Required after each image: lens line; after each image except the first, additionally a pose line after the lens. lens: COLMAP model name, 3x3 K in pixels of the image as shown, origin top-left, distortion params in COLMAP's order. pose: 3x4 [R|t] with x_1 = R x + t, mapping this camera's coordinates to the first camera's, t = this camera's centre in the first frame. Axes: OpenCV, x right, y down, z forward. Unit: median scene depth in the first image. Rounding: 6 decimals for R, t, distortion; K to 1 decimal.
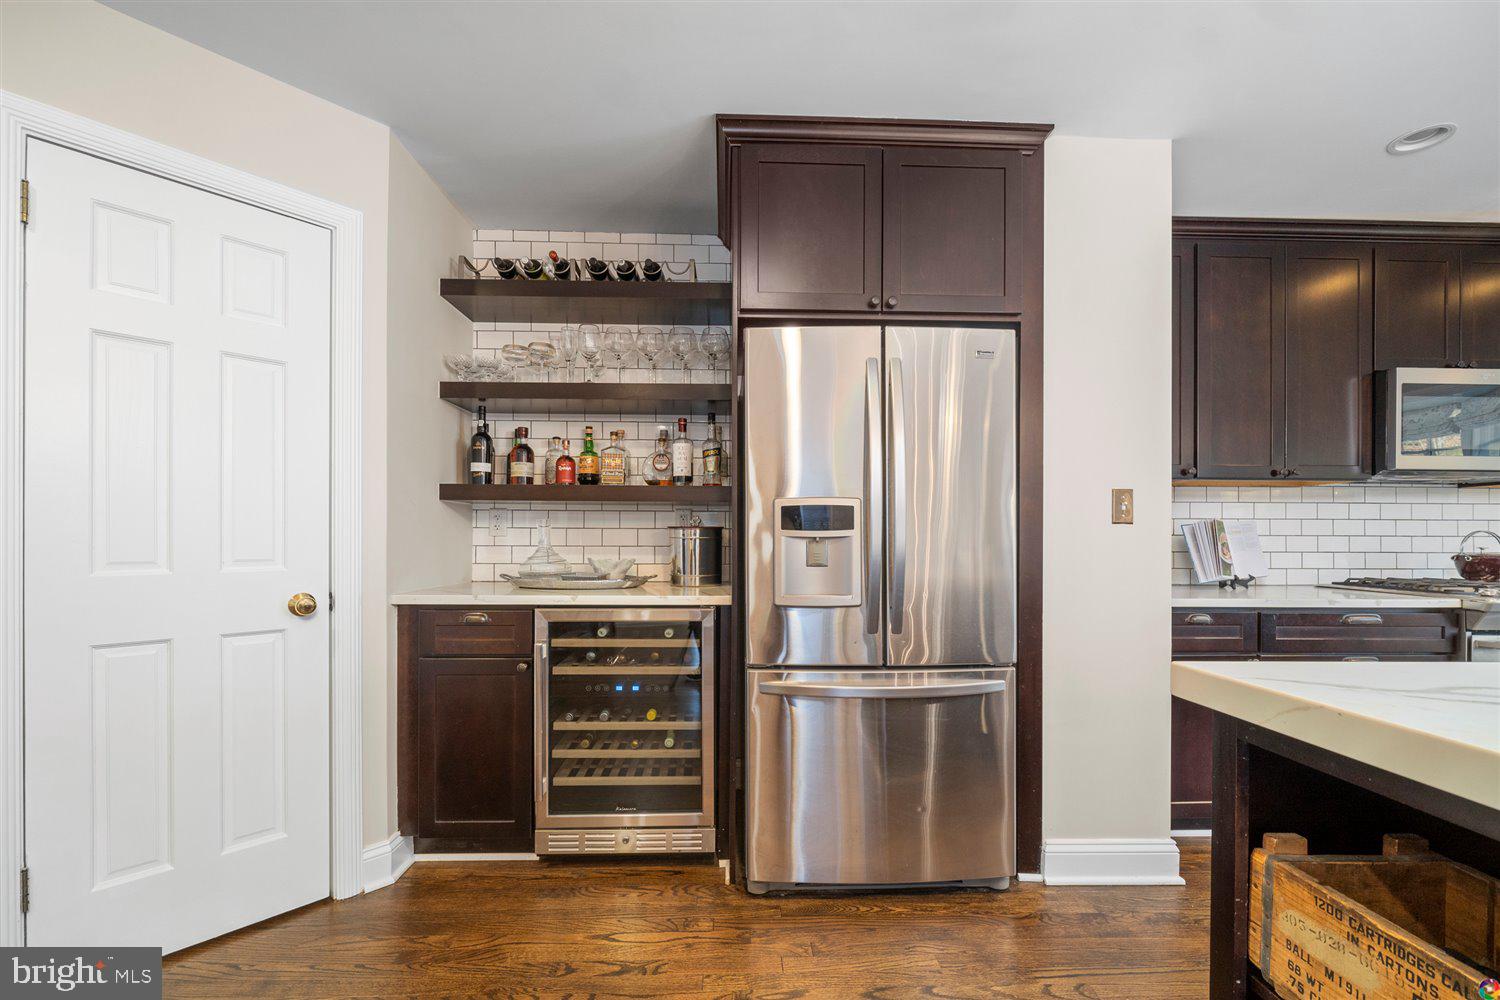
lens RADIAL K [[609.1, 0, 746.2], [0, 609.1, 521.2], [0, 0, 1]] dist [-0.001013, -0.000008]
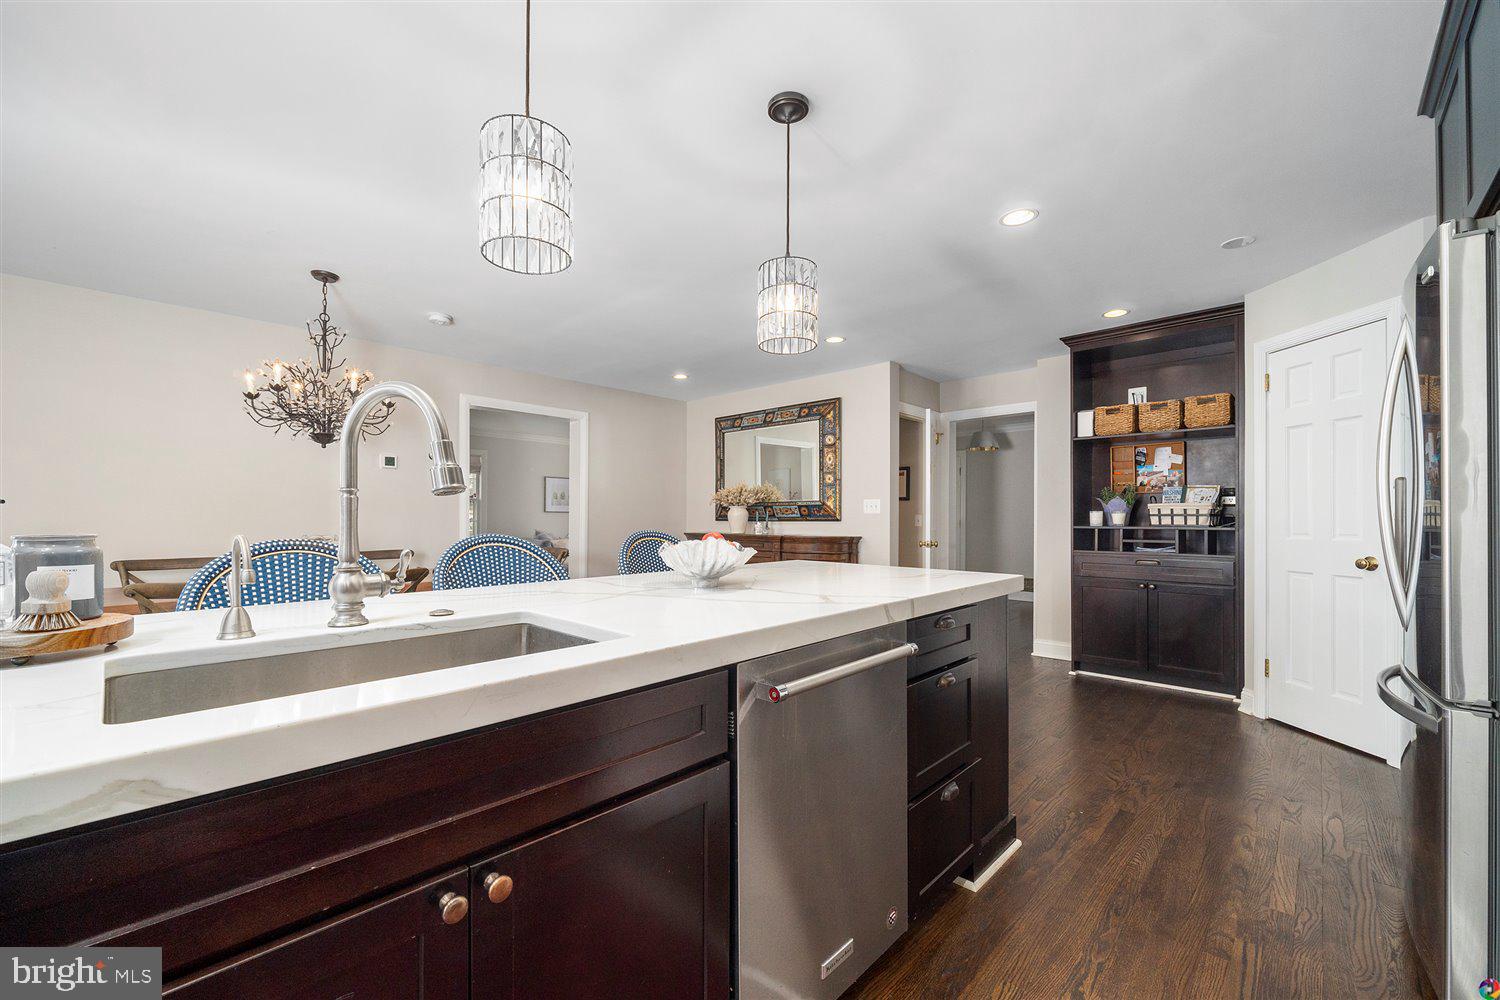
lens RADIAL K [[609.1, 0, 746.2], [0, 609.1, 521.2], [0, 0, 1]] dist [-0.001013, -0.000008]
pose [[-0.705023, -0.004271, -0.709172, 1.639488], [0.000335, 0.999980, -0.006356, 0.036192], [0.709184, -0.004718, -0.705007, 1.022006]]
